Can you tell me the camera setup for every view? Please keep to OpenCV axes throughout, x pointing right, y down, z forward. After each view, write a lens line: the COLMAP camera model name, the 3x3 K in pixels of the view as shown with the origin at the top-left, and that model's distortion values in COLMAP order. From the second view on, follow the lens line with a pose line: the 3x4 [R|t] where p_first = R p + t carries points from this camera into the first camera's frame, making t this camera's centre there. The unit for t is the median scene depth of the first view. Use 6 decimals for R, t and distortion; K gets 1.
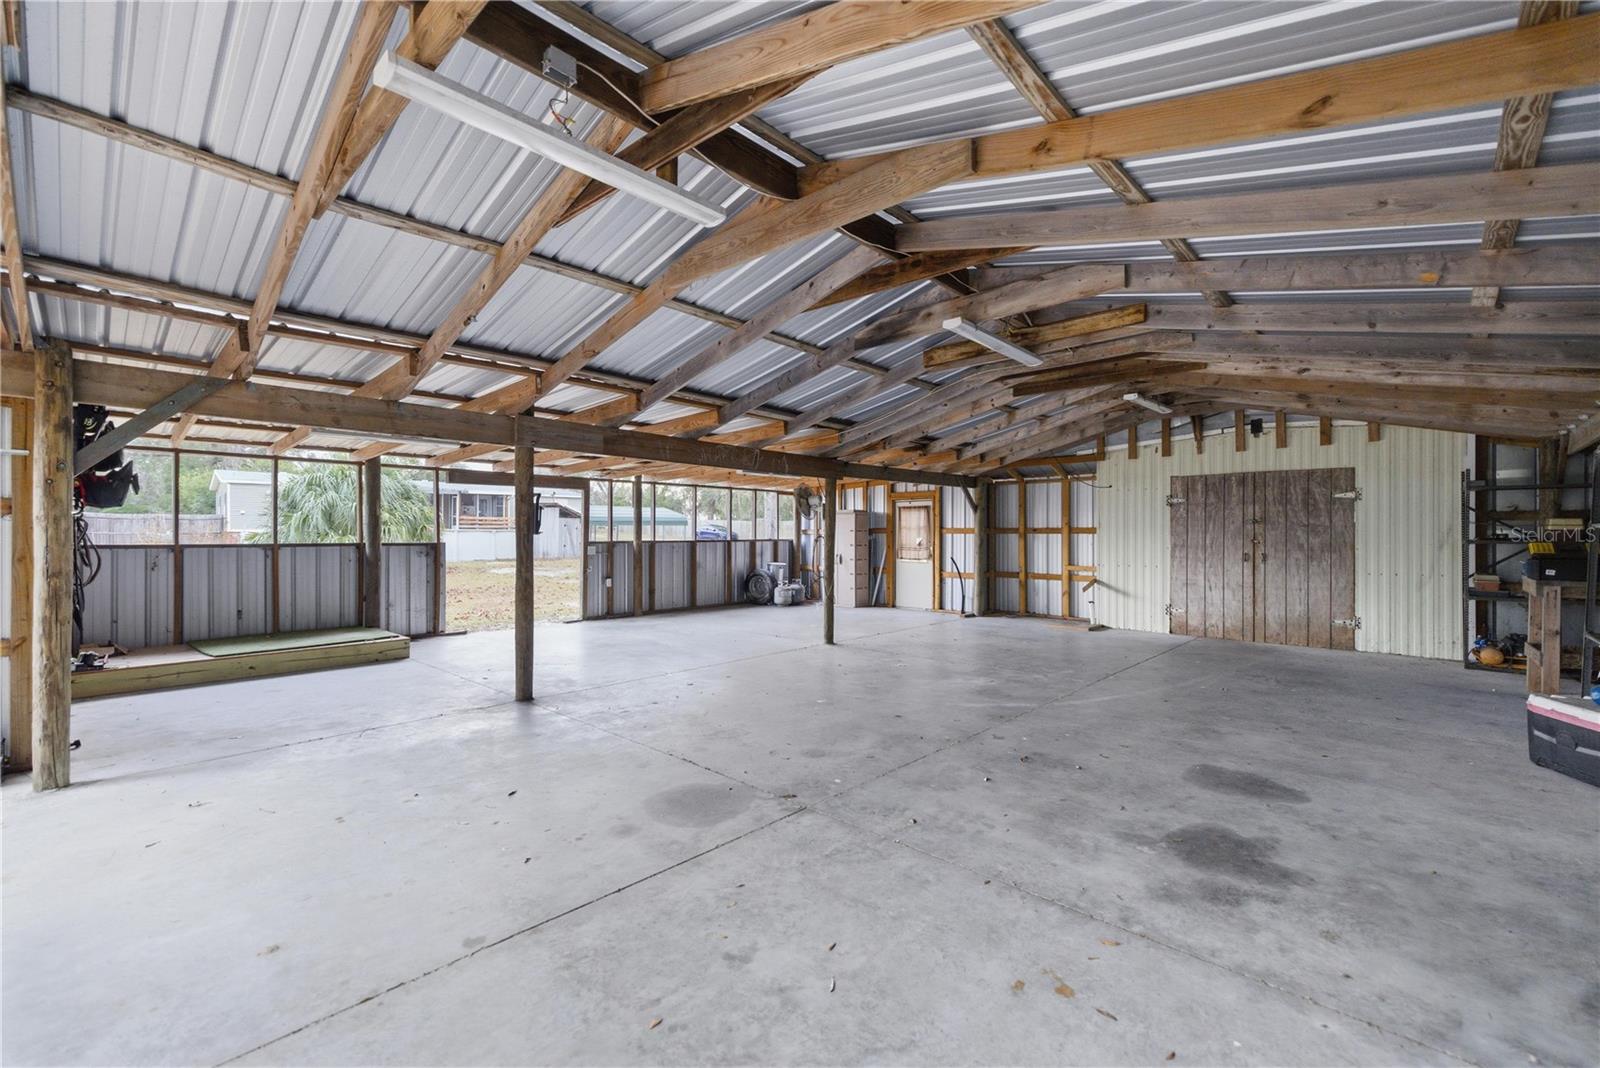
lens RADIAL K [[673.7, 0, 797.3], [0, 673.7, 528.1], [0, 0, 1]] dist [0.004234, 0.000178]
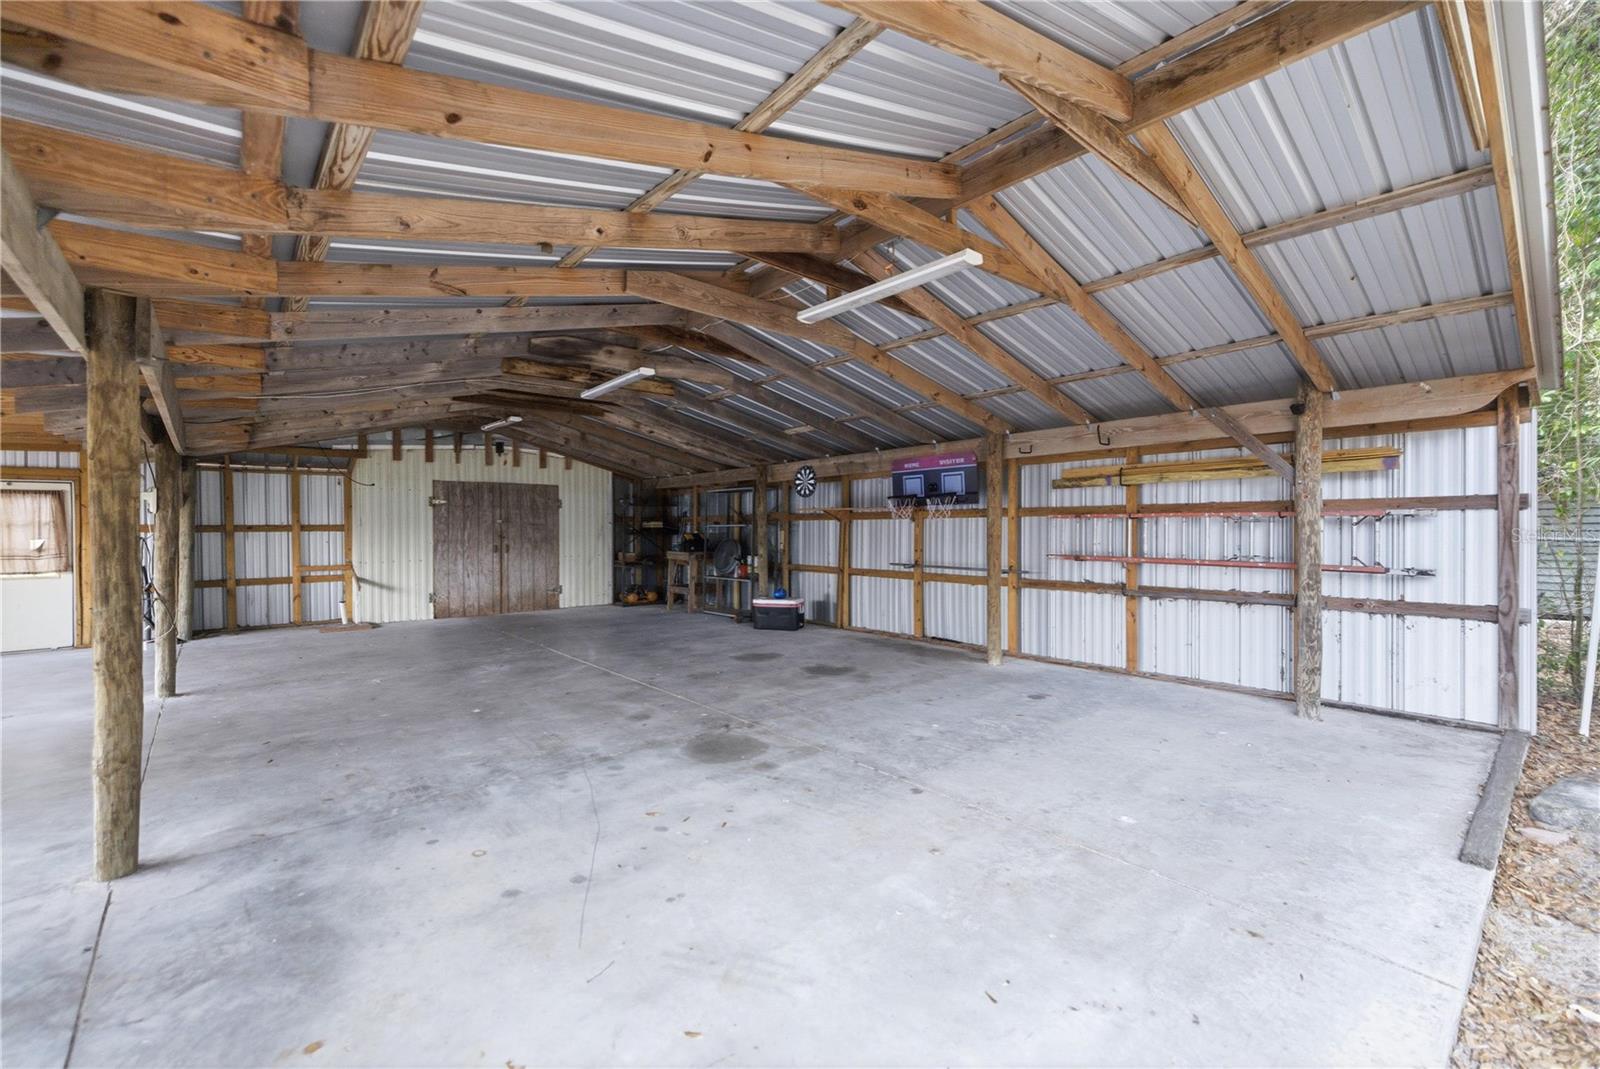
lens RADIAL K [[673.7, 0, 797.2], [0, 673.7, 534.8], [0, 0, 1]] dist [0.004234, 0.000178]
pose [[0.098562, -0.006107, 0.995112, -0.528757], [0.001691, 0.999981, 0.005970, 0.009756], [-0.995129, 0.001094, 0.098570, 0.287877]]
